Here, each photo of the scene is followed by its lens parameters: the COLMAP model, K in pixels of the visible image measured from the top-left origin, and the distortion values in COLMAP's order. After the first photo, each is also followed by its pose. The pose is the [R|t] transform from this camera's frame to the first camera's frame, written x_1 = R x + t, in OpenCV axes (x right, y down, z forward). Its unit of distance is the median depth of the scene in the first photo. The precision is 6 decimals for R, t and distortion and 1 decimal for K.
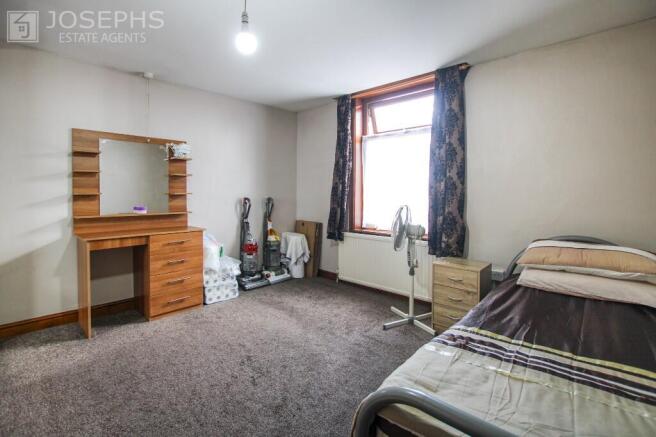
lens RADIAL K [[325.3, 0, 332.0], [0, 325.3, 195.0], [0, 0, 1]] dist [0.002034, 0.000013]
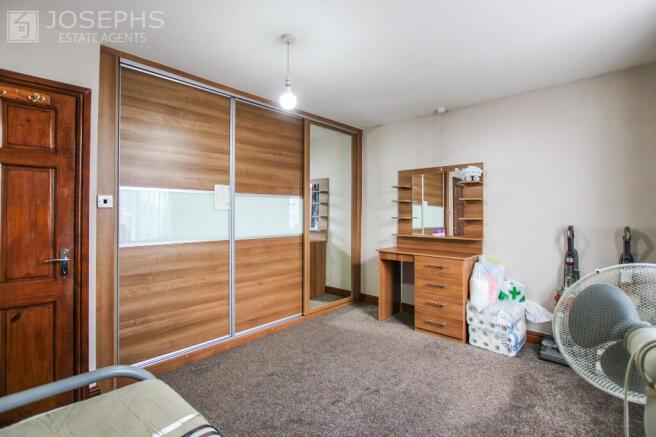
lens RADIAL K [[314.4, 0, 328.7], [0, 314.4, 214.1], [0, 0, 1]] dist [-0.000882, 0.000015]
pose [[-0.016447, -0.007319, -0.999838, 0.498613], [-0.016815, 0.999834, -0.007042, -0.005066], [0.999723, 0.016697, -0.016567, 0.651935]]
